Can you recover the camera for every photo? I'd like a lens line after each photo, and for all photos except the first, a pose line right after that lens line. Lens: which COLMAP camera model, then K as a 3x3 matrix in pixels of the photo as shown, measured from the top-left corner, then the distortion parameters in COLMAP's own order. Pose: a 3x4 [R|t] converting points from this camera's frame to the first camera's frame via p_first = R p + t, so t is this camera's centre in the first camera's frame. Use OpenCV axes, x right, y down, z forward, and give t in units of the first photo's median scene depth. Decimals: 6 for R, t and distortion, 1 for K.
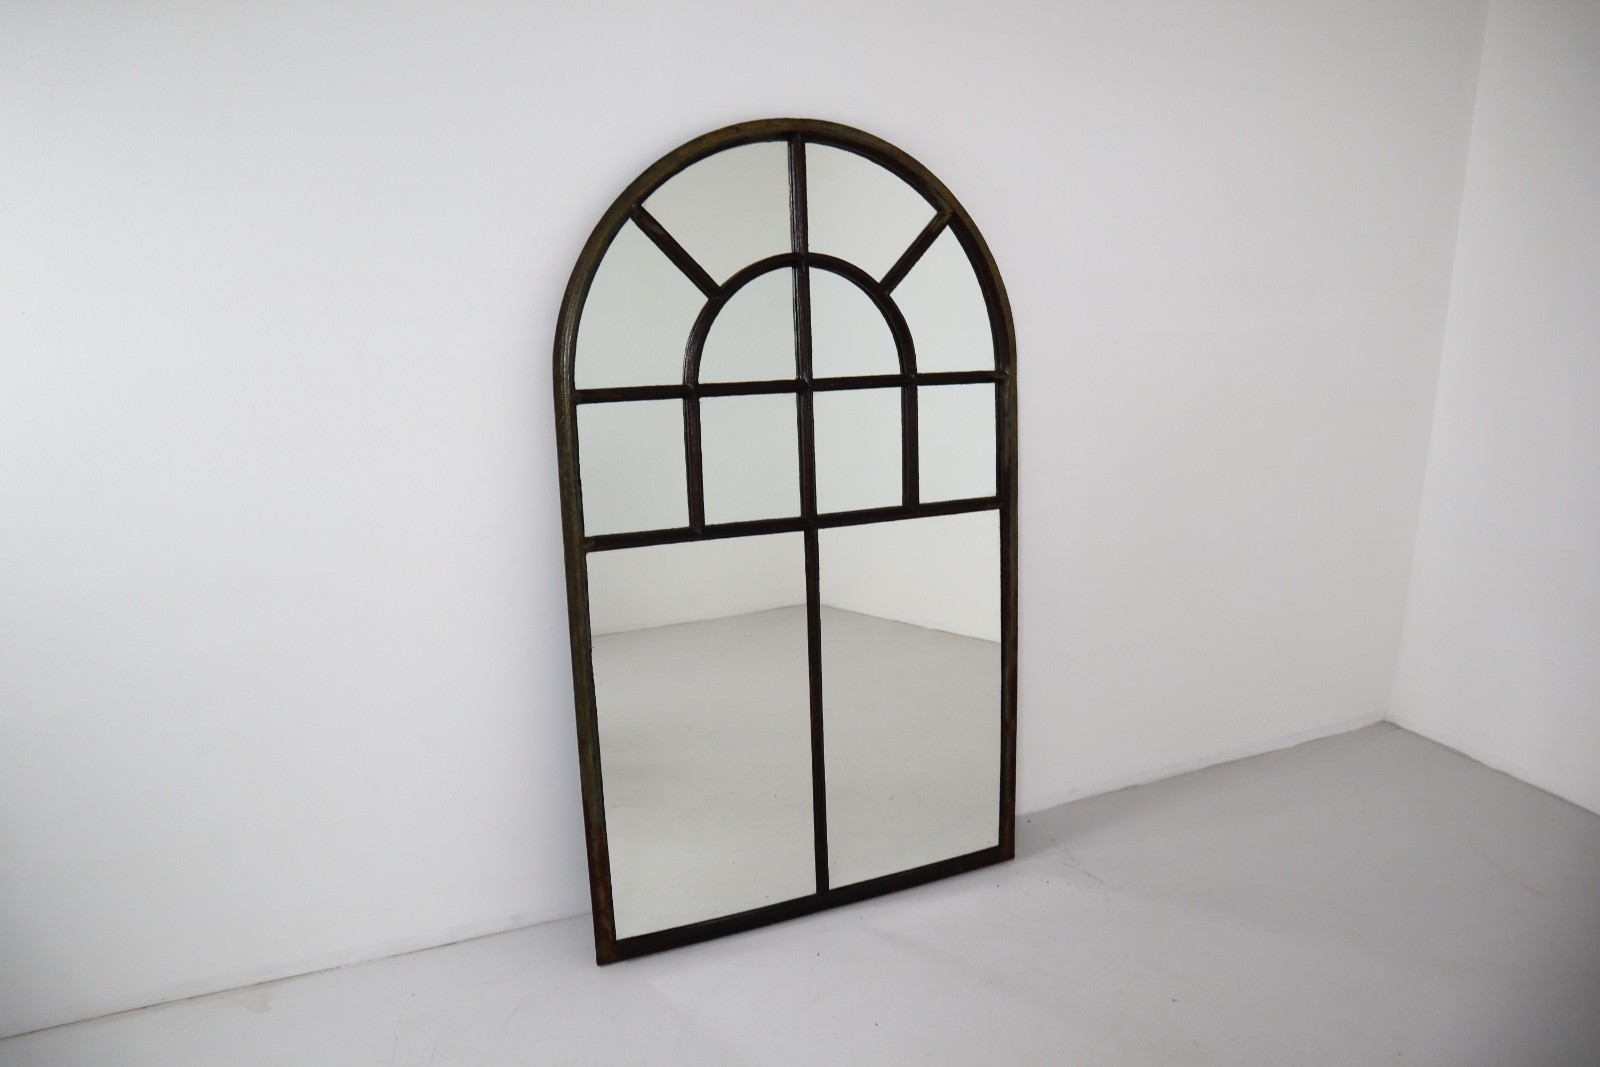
lens RADIAL K [[1112.1, 0, 800.0], [0, 1112.1, 533.5], [0, 0, 1]] dist [-0.092846, -0.000371]
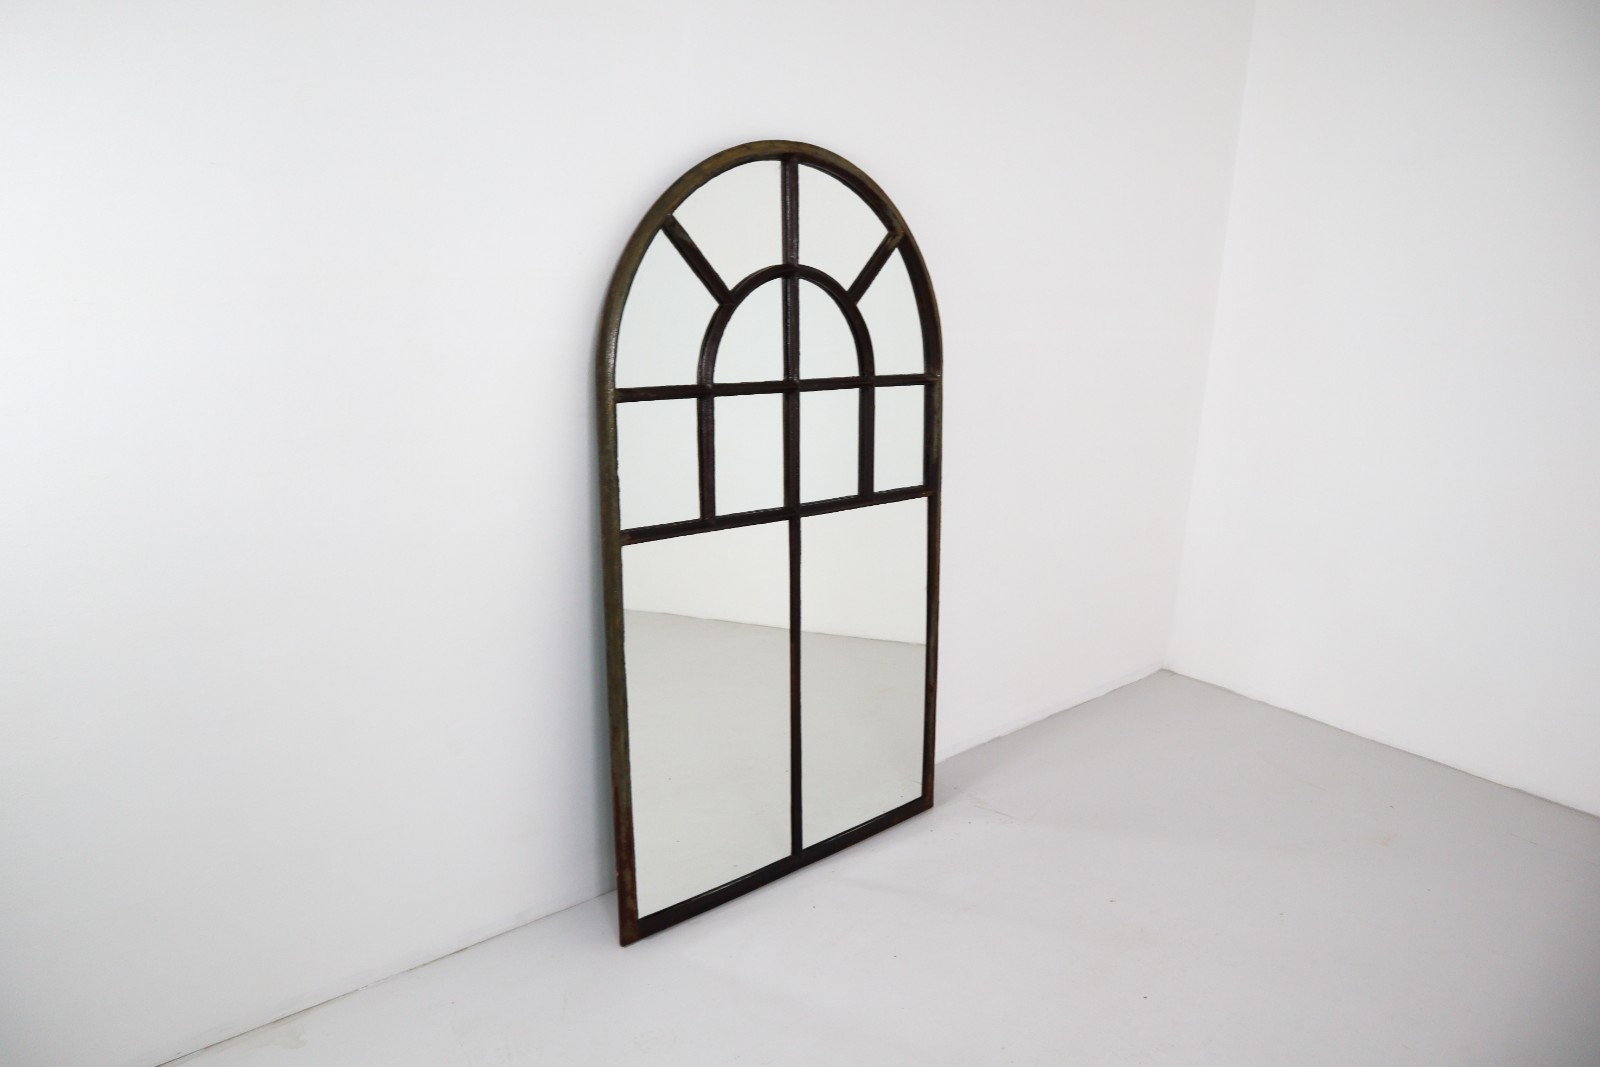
lens RADIAL K [[1112.1, 0, 800.0], [0, 1112.1, 533.5], [0, 0, 1]] dist [-0.092846, -0.000371]
pose [[0.946293, -0.033891, 0.321530, -0.345889], [0.033192, 0.999420, 0.007656, 0.003096], [-0.321603, 0.003427, 0.946868, -0.033983]]
